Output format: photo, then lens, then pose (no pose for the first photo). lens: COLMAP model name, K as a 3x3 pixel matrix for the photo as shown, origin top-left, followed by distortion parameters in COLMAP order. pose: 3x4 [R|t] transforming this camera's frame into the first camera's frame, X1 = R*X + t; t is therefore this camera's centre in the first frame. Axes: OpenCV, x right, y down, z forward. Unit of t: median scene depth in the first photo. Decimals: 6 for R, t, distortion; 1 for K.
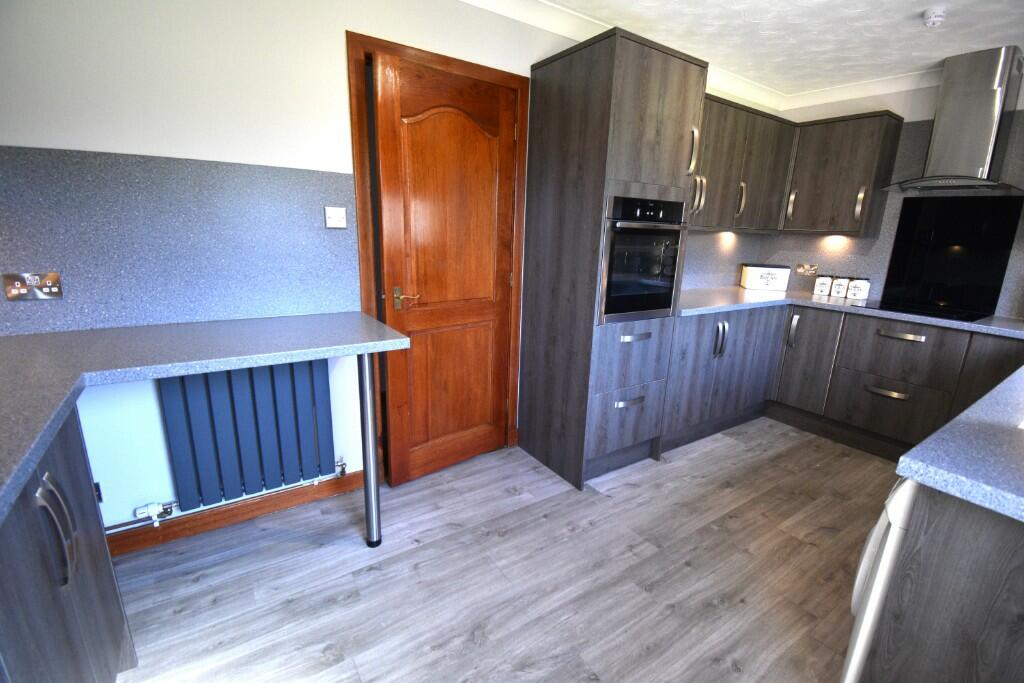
lens RADIAL K [[454.7, 0, 505.6], [0, 454.7, 344.6], [0, 0, 1]] dist [-0.000203, -0.009375]
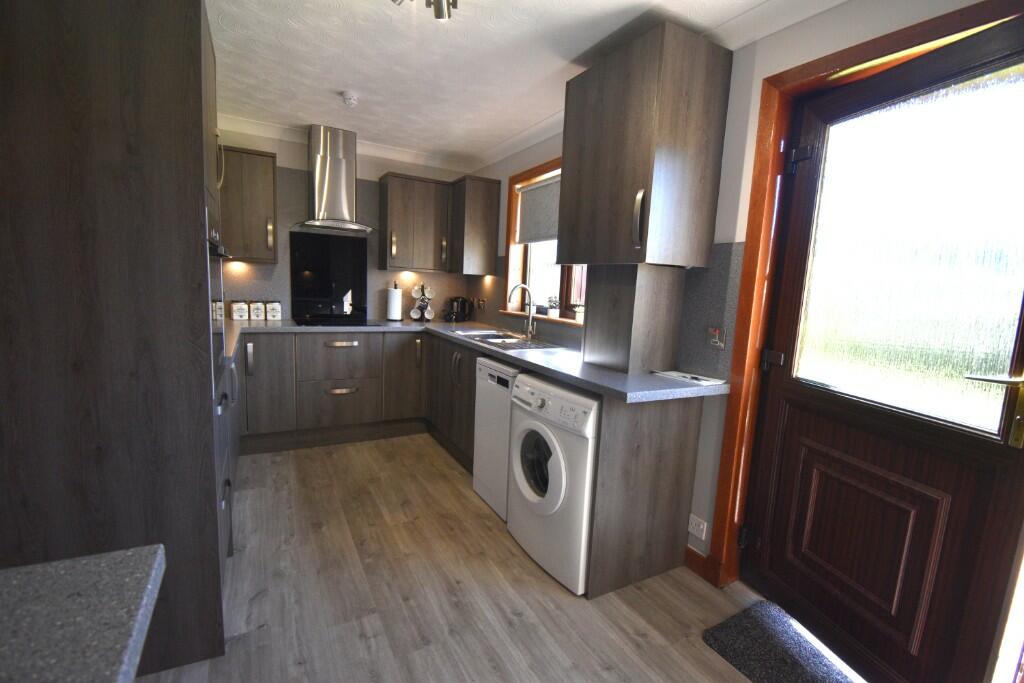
lens RADIAL K [[454.7, 0, 514.4], [0, 454.7, 347.2], [0, 0, 1]] dist [-0.000203, -0.009375]
pose [[0.078682, -0.173478, 0.981690, -0.399219], [0.201108, 0.967259, 0.154810, -0.134688], [-0.976404, 0.185245, 0.110994, 0.485003]]
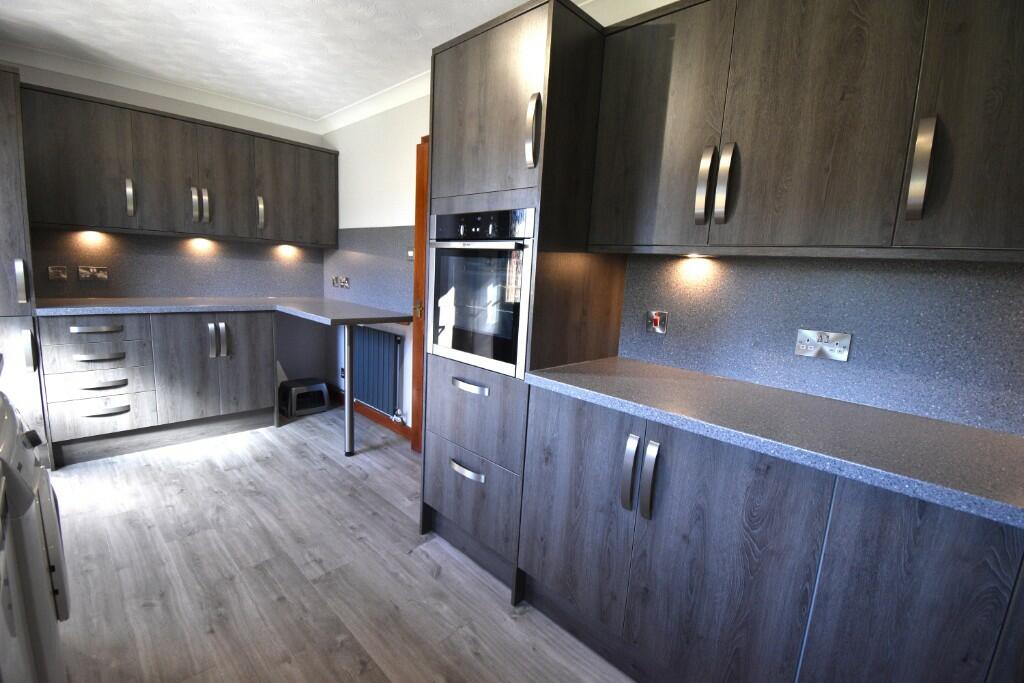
lens RADIAL K [[454.7, 0, 505.3], [0, 454.7, 334.9], [0, 0, 1]] dist [-0.000203, -0.009375]
pose [[0.202209, 0.129090, -0.970797, 1.142204], [-0.280533, 0.957370, 0.068872, -0.187715], [0.938303, 0.258414, 0.229803, 0.937612]]
